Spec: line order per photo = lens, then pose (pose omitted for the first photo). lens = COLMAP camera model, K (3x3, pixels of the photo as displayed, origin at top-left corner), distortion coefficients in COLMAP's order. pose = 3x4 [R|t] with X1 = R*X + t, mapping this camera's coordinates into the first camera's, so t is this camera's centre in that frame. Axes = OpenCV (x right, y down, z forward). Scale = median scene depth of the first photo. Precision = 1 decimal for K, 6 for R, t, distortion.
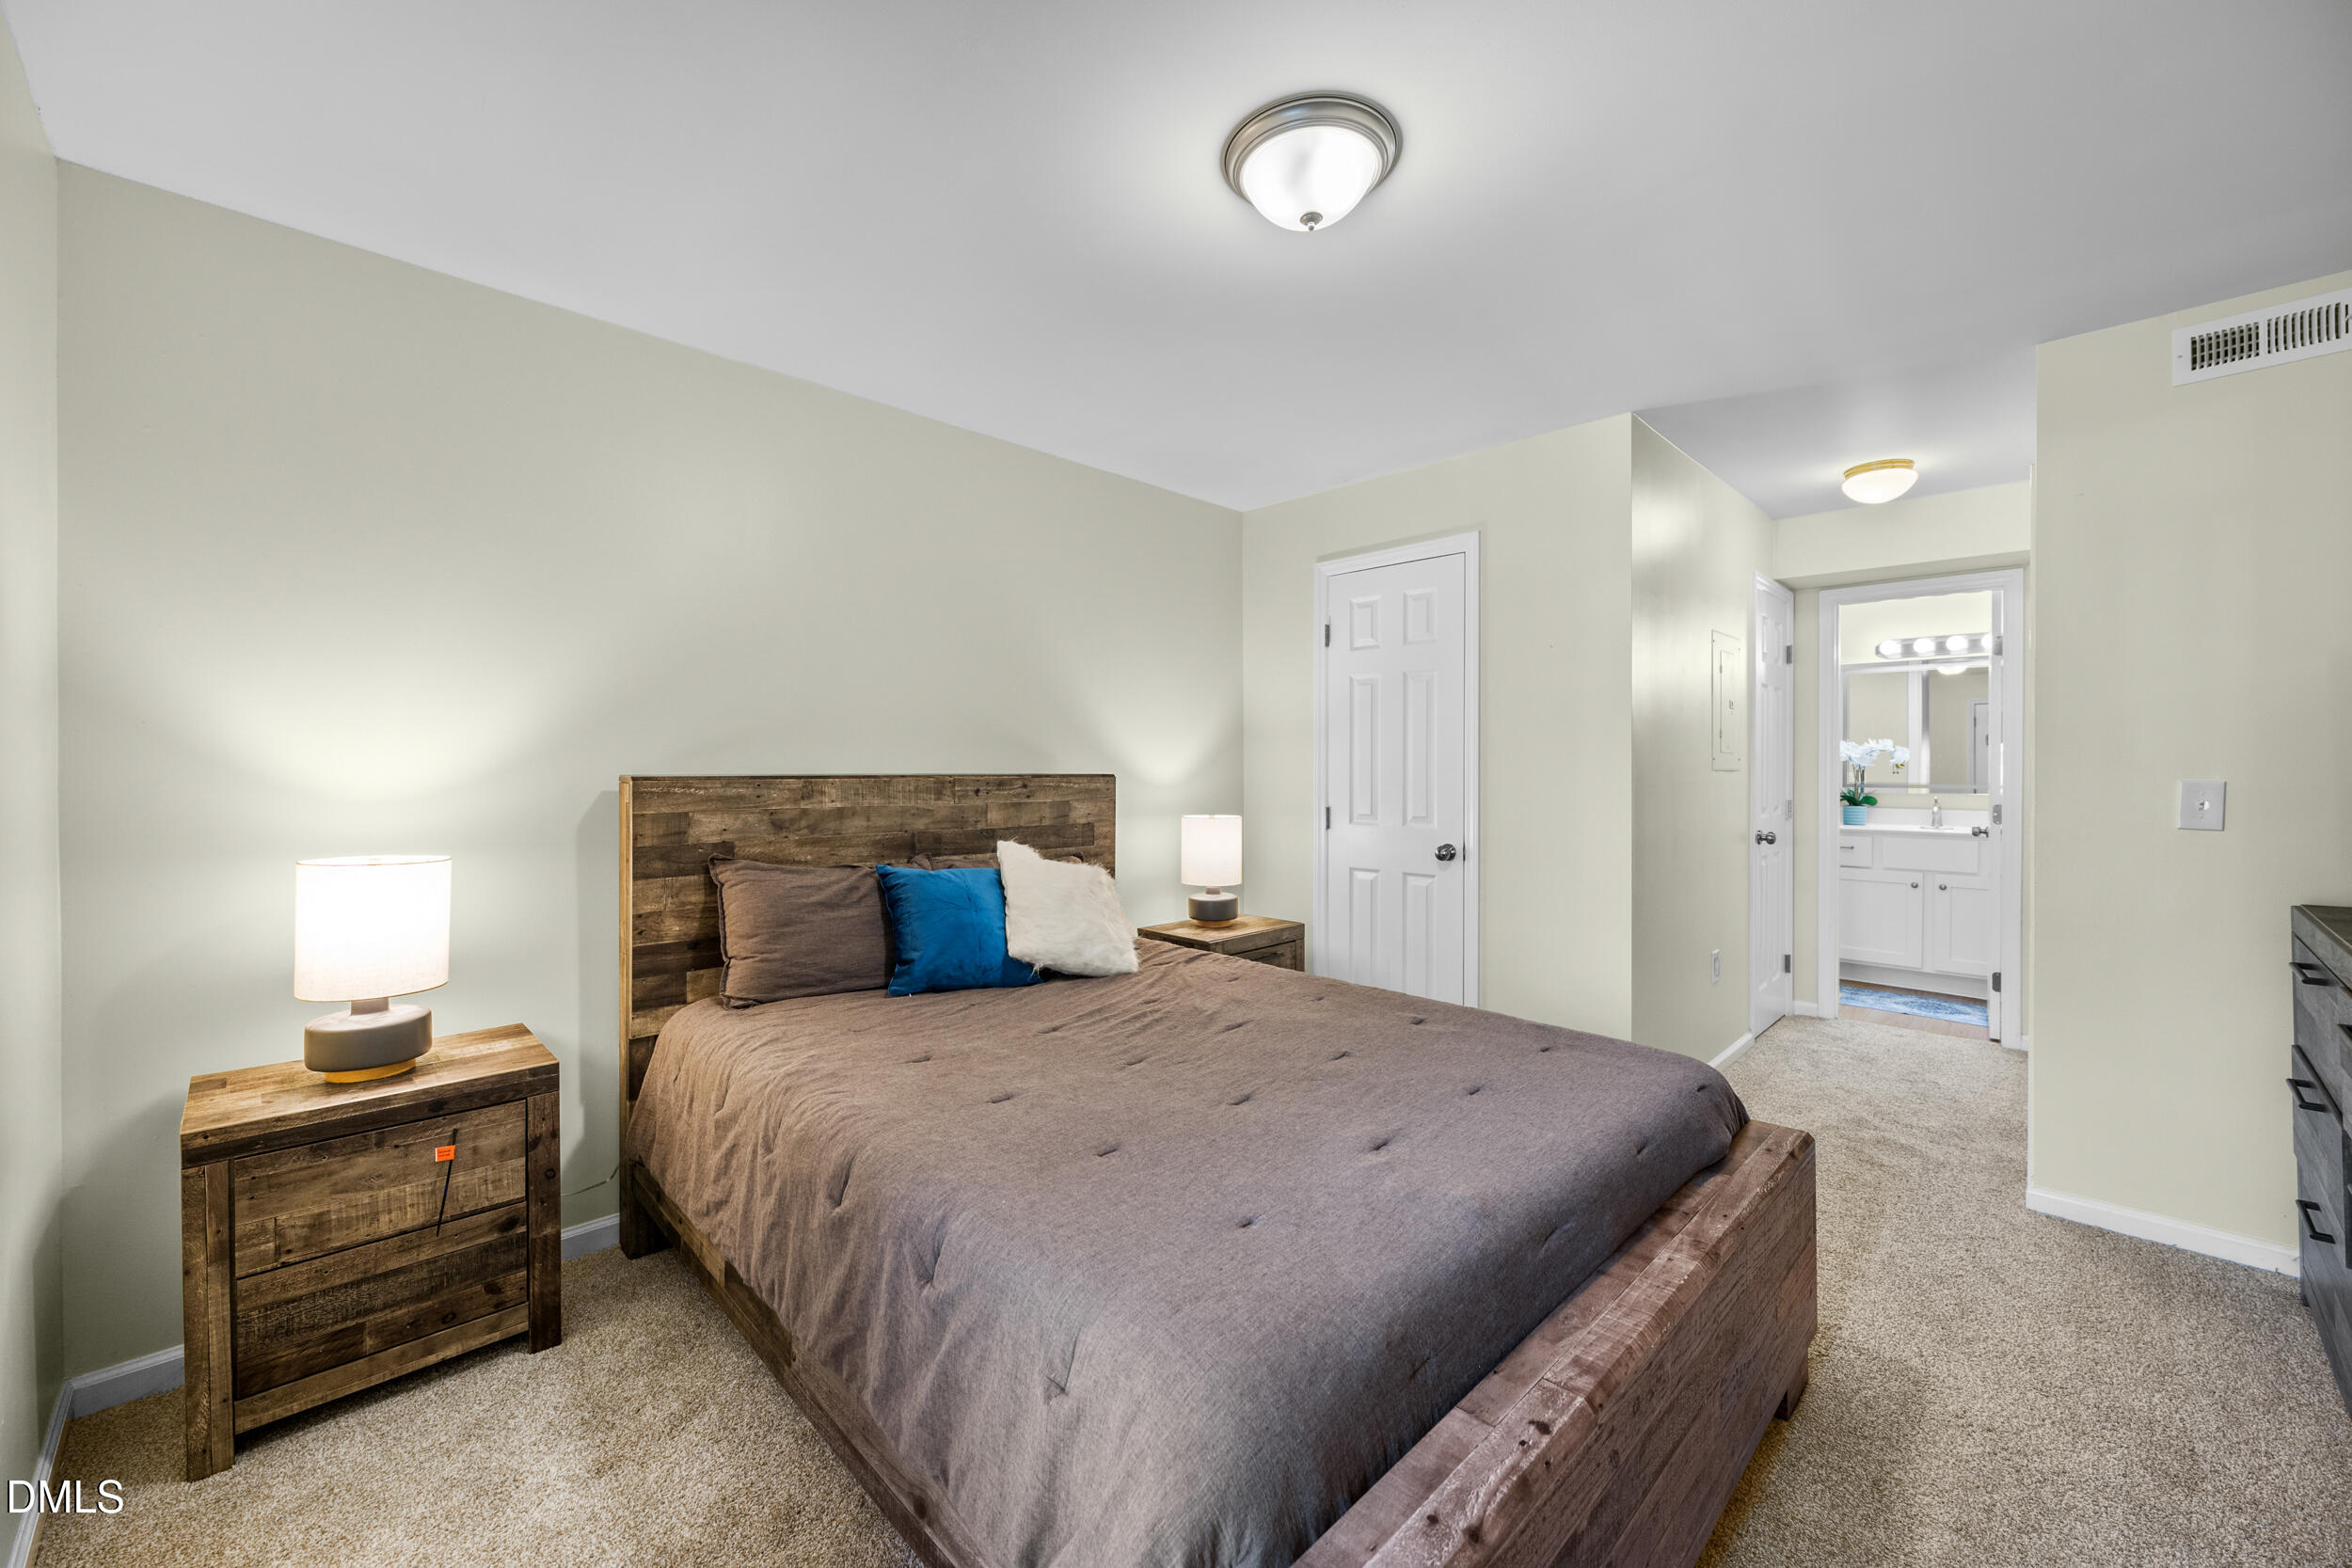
lens RADIAL K [[922.4, 0, 1178.1], [0, 922.4, 776.2], [0, 0, 1]] dist [-0.000999, -0.000306]
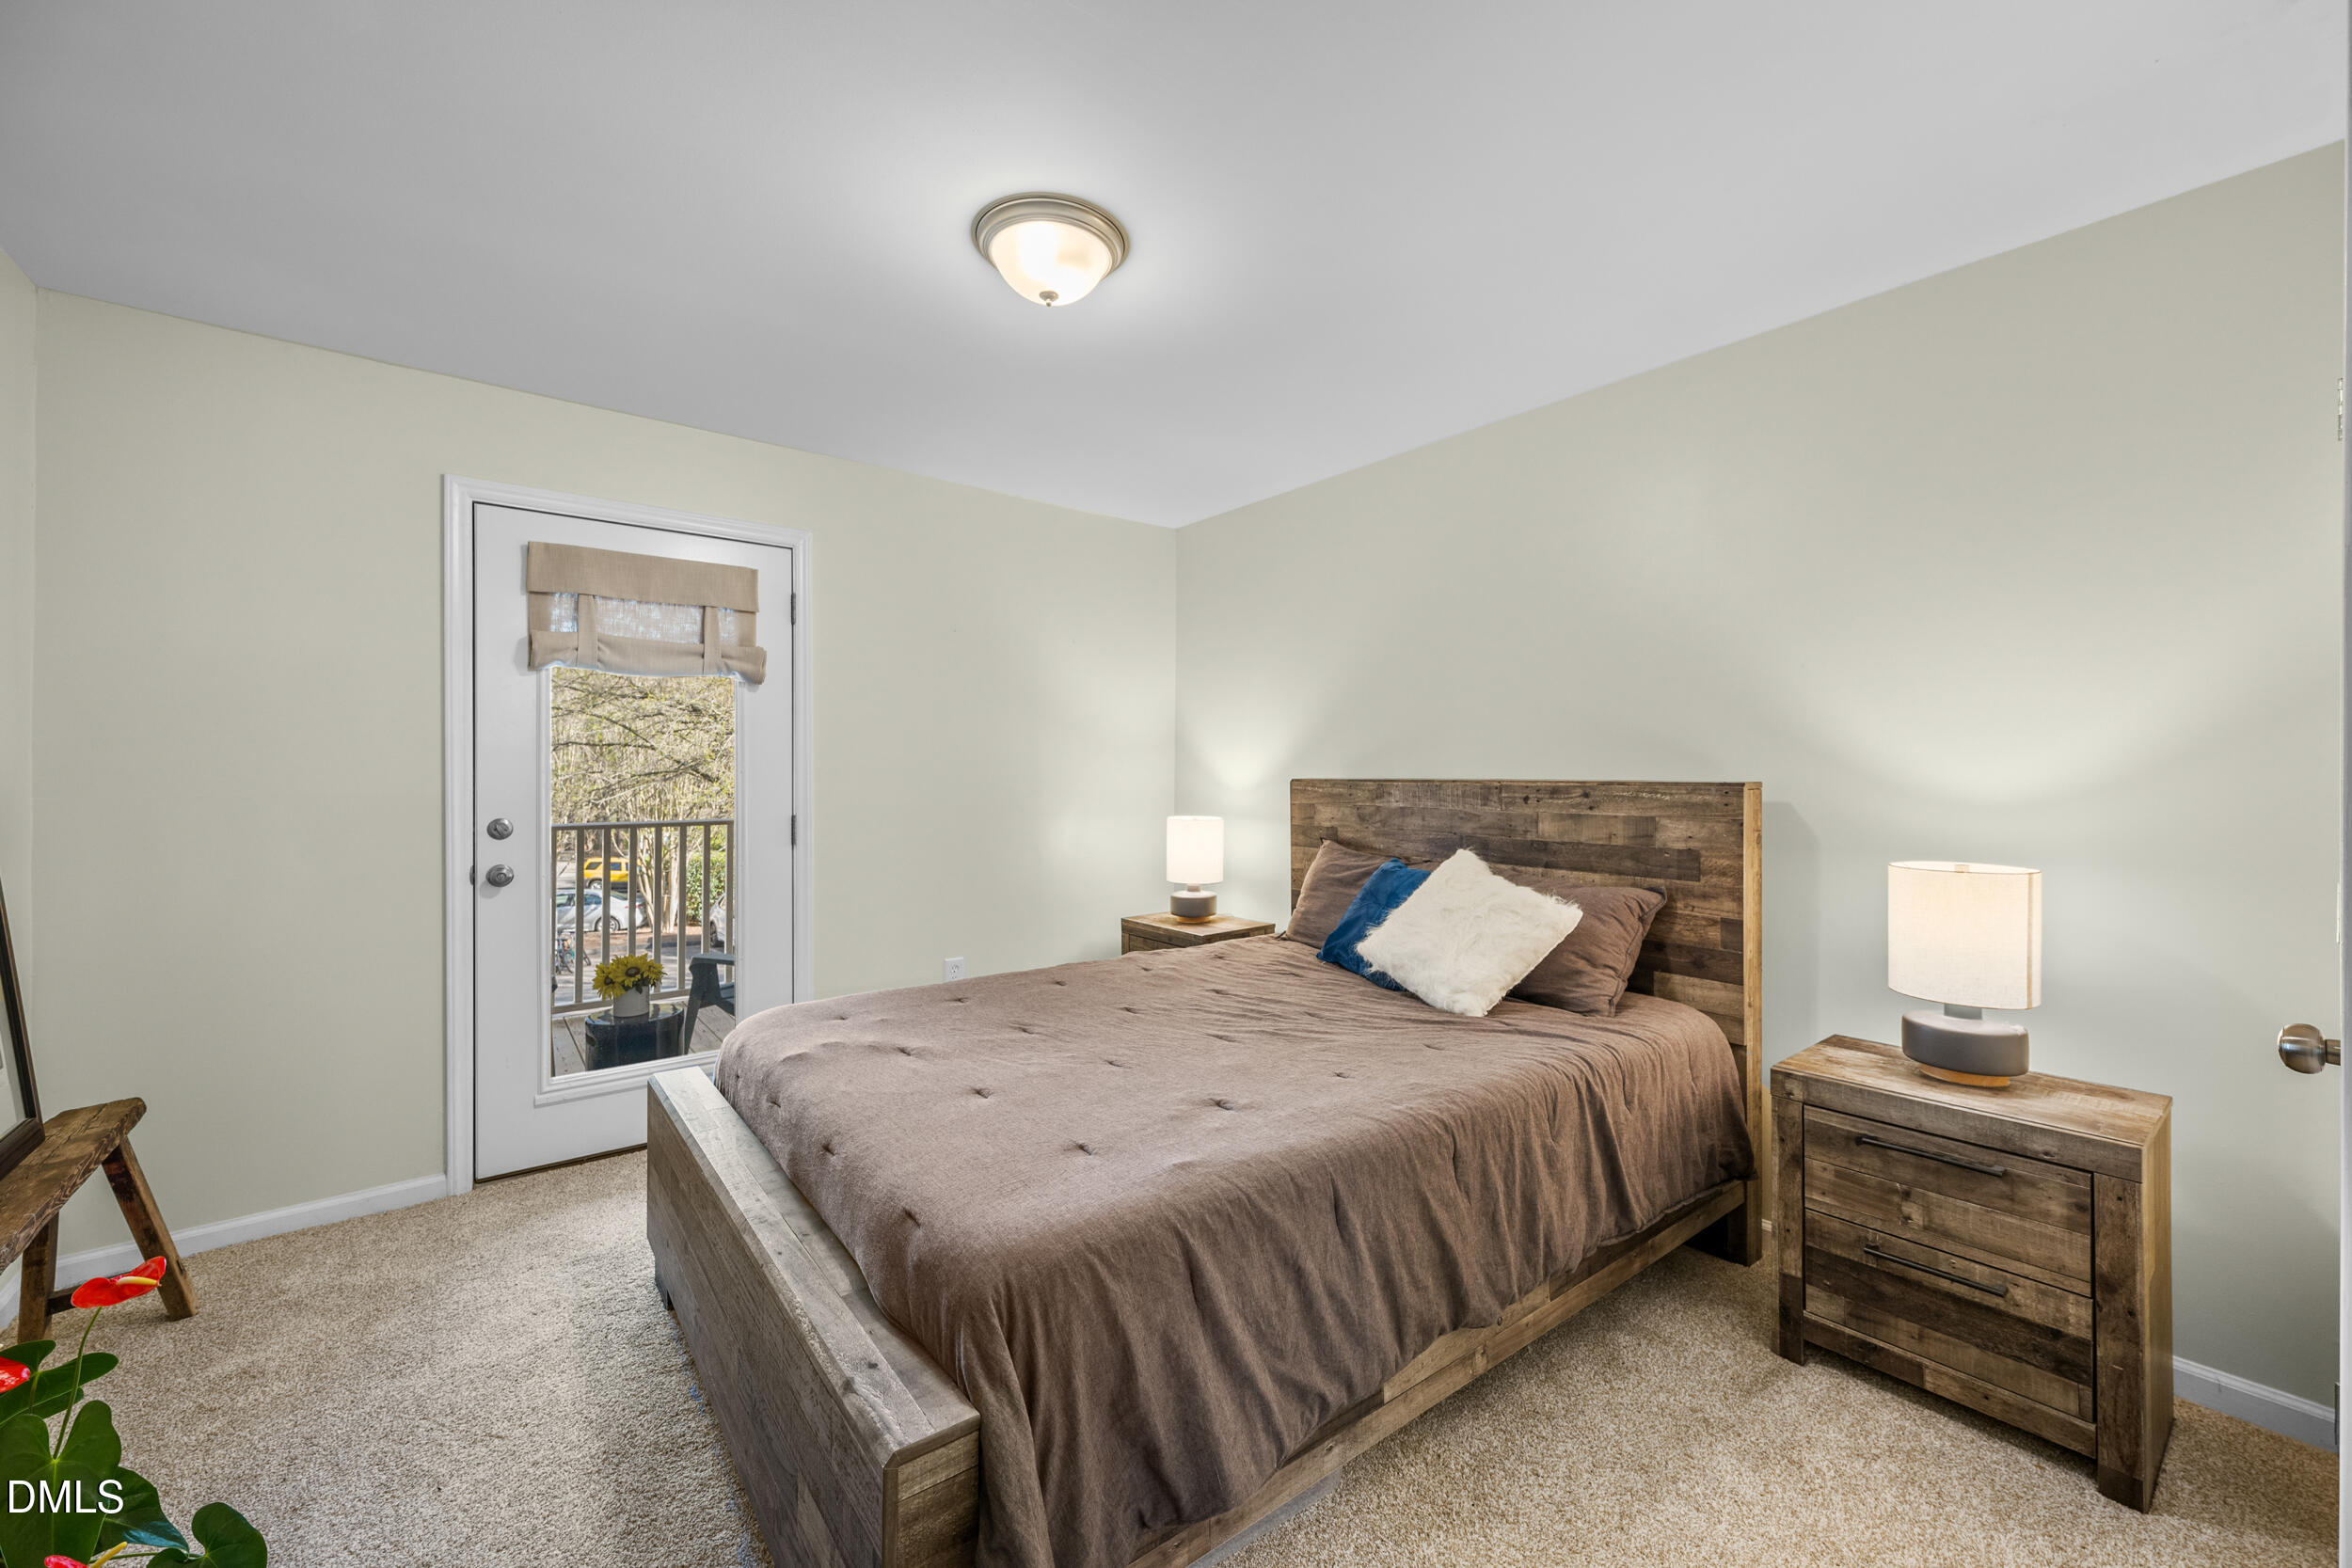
lens RADIAL K [[922.4, 0, 1178.1], [0, 922.4, 776.2], [0, 0, 1]] dist [-0.000999, -0.000306]
pose [[-0.117574, 0.001769, -0.993063, 0.741997], [-0.012143, 0.999921, 0.003219, -0.005008], [0.992990, 0.012437, -0.117543, 0.760273]]
